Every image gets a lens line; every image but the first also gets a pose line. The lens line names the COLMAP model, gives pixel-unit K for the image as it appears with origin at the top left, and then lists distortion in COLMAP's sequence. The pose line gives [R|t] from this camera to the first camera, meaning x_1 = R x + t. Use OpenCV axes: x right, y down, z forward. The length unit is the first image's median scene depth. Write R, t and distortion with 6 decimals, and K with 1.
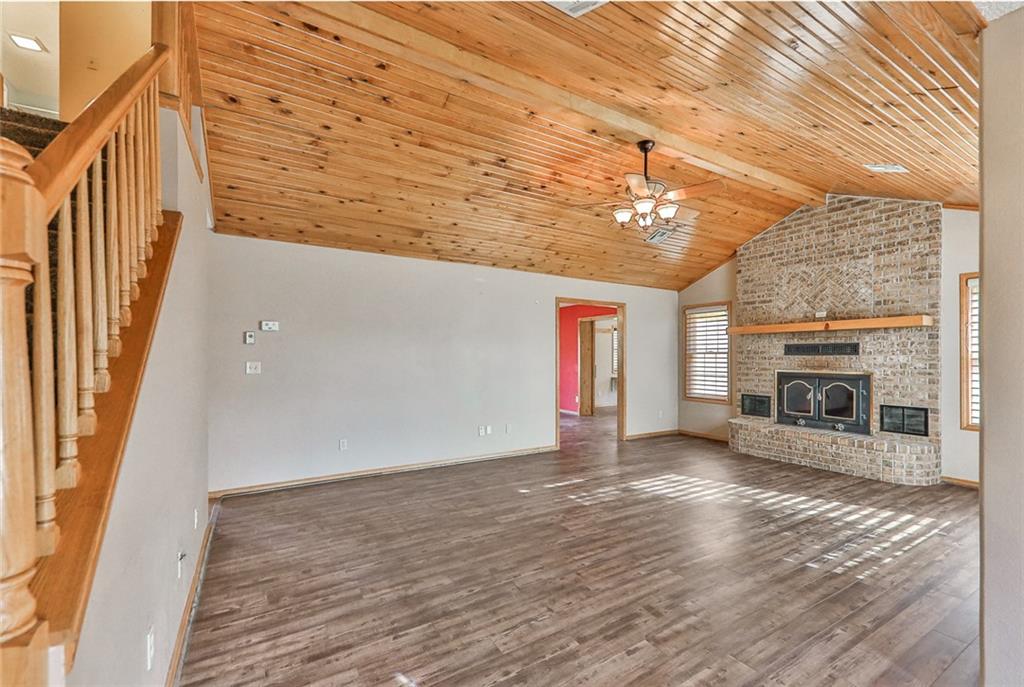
lens RADIAL K [[428.1, 0, 519.6], [0, 428.1, 358.3], [0, 0, 1]] dist [0.009599, 0.000341]
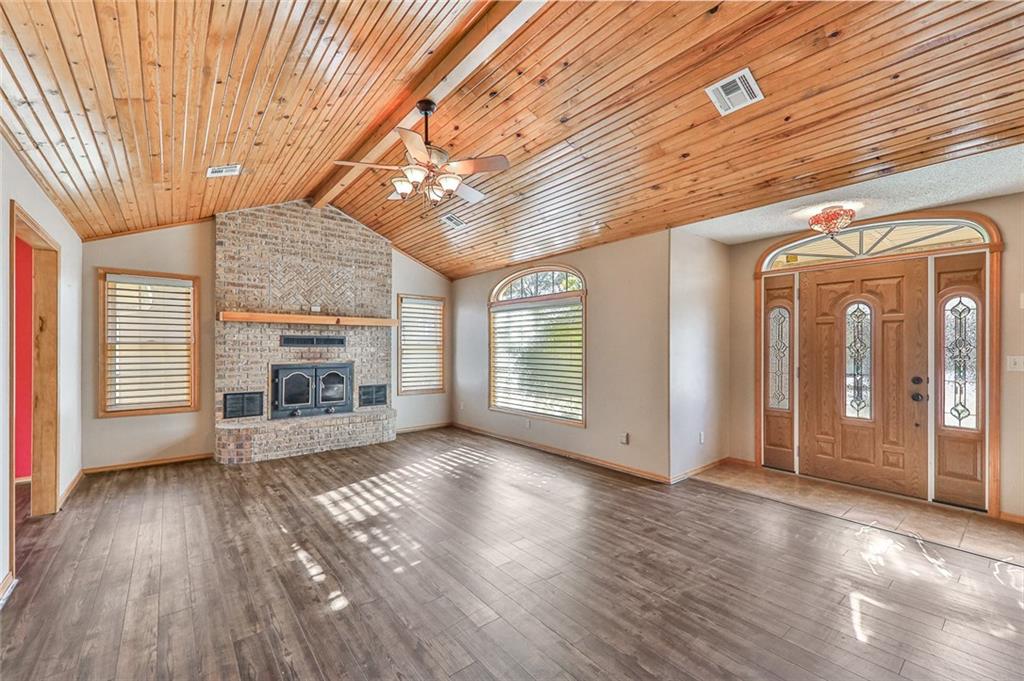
lens RADIAL K [[413.8, 0, 510.0], [0, 413.8, 350.0], [0, 0, 1]] dist [0.010774, -0.000210]
pose [[-0.116847, -0.004097, 0.993141, -0.456788], [0.004838, 0.999977, 0.004694, -0.002028], [-0.993138, 0.005354, -0.116825, 0.754510]]
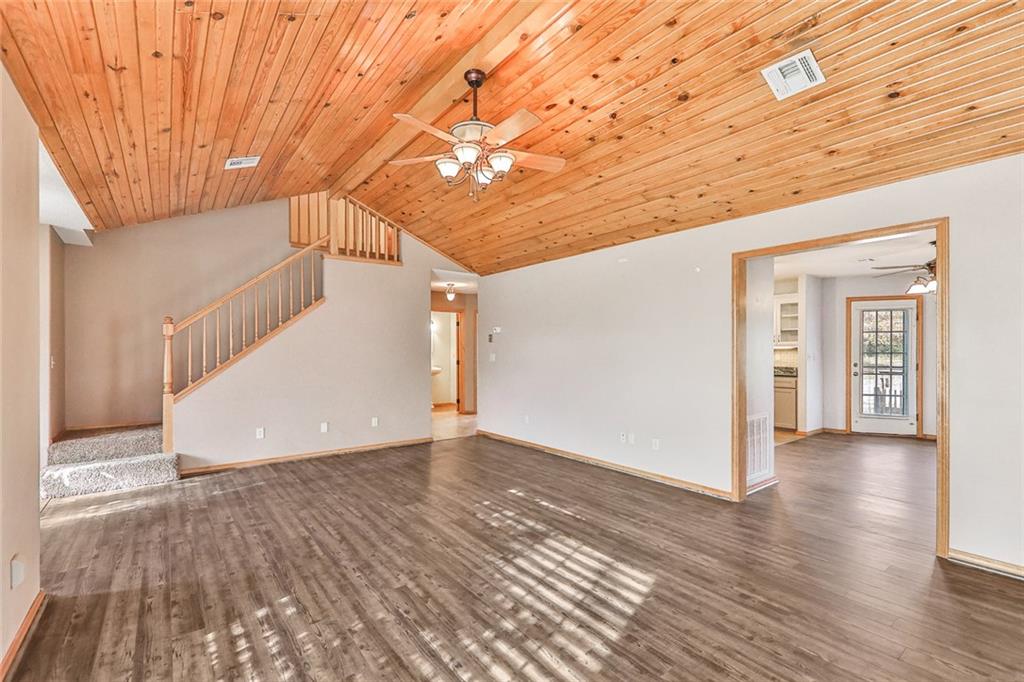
lens RADIAL K [[464.5, 0, 518.6], [0, 464.5, 344.8], [0, 0, 1]] dist [0.018072, -0.000102]
pose [[0.099892, -0.011271, -0.994934, 0.929085], [-0.007307, 0.999901, -0.012061, -0.002713], [0.994971, 0.008474, 0.099800, 0.804160]]
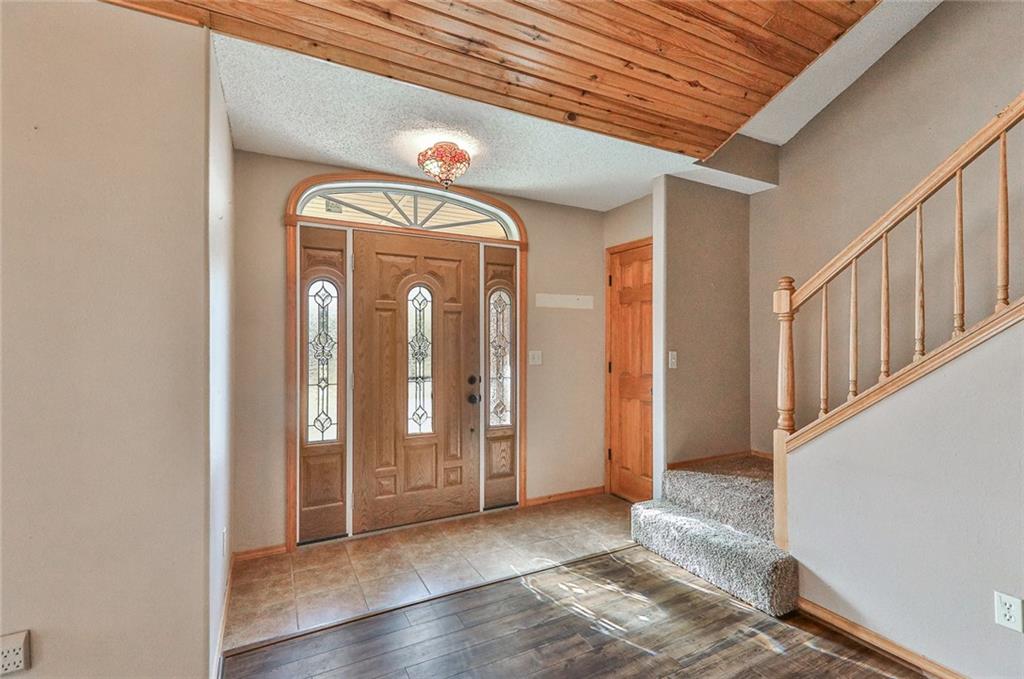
lens RADIAL K [[464.5, 0, 509.9], [0, 464.5, 341.1], [0, 0, 1]] dist [0.018072, -0.000102]
pose [[-0.996758, 0.007158, 0.080134, 0.072768], [0.007106, 0.999974, -0.000932, -0.001212], [-0.080139, -0.000360, -0.996784, 0.678039]]
